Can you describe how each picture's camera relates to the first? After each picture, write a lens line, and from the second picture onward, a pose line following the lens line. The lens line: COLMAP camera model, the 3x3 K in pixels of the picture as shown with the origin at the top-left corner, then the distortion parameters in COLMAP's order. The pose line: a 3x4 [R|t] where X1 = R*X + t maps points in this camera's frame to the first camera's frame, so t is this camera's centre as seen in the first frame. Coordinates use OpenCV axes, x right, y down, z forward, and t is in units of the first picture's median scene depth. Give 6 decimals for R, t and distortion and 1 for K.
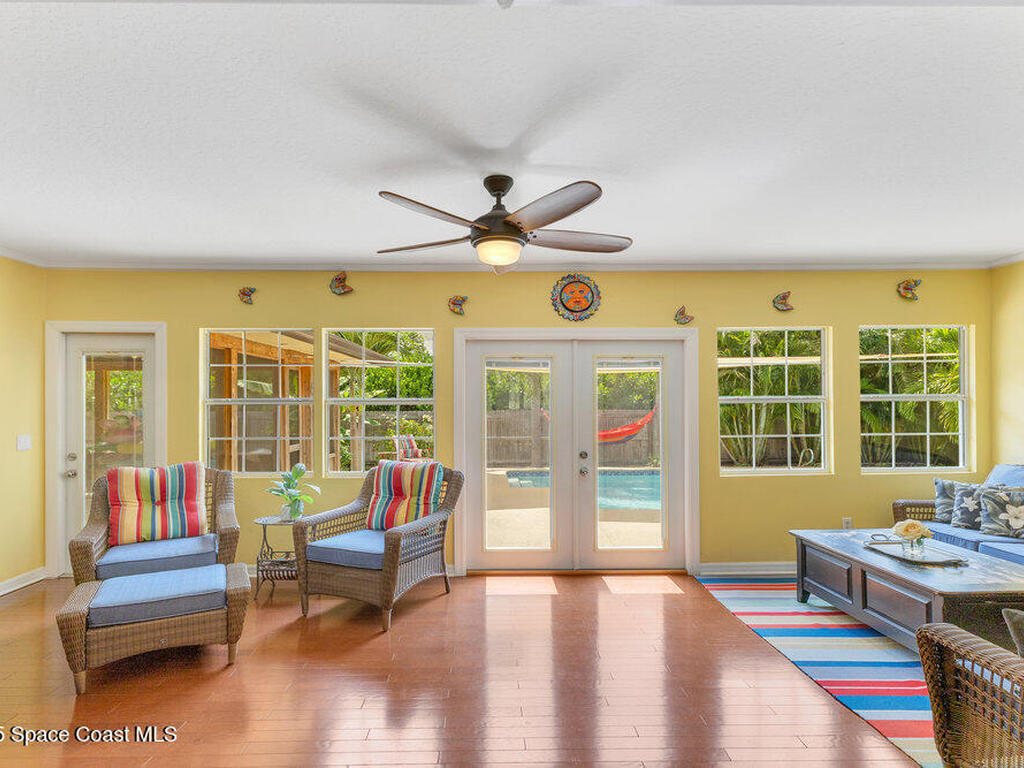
lens RADIAL K [[519.3, 0, 488.7], [0, 519.3, 386.1], [0, 0, 1]] dist [0.027118, 0.000111]
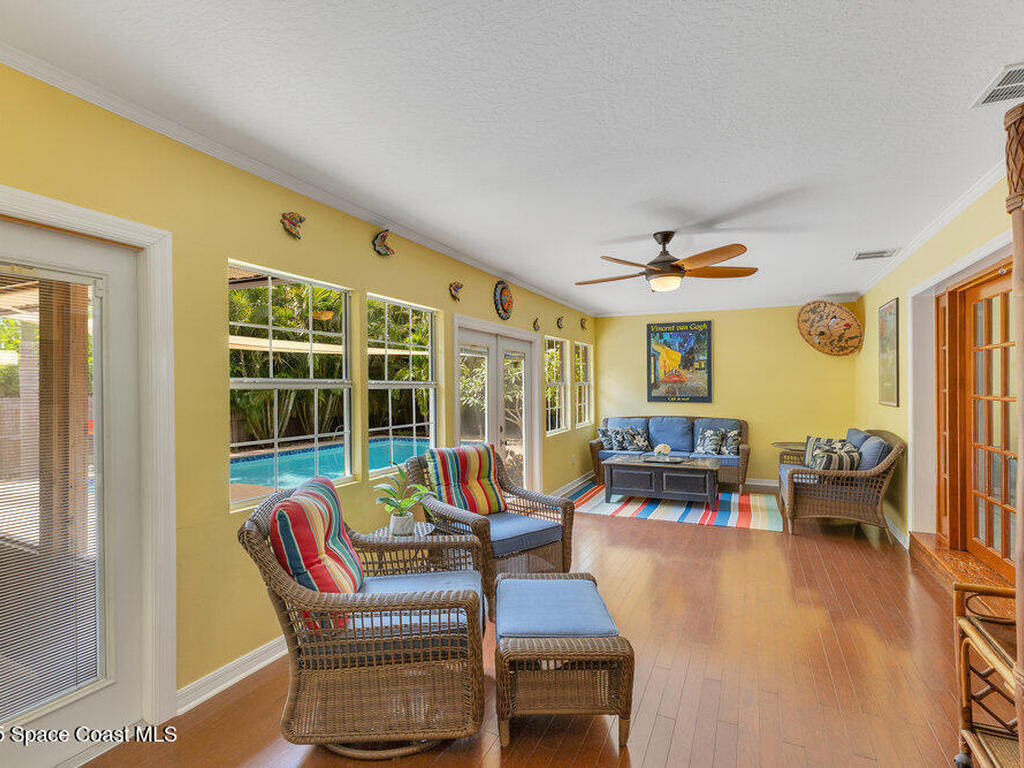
lens RADIAL K [[519.3, 0, 488.7], [0, 519.3, 386.1], [0, 0, 1]] dist [0.027118, 0.000111]
pose [[0.480317, 0.003899, 0.877086, -0.917278], [-0.030688, 0.999453, 0.012363, 0.016590], [-0.876558, -0.032854, 0.480174, 0.442188]]
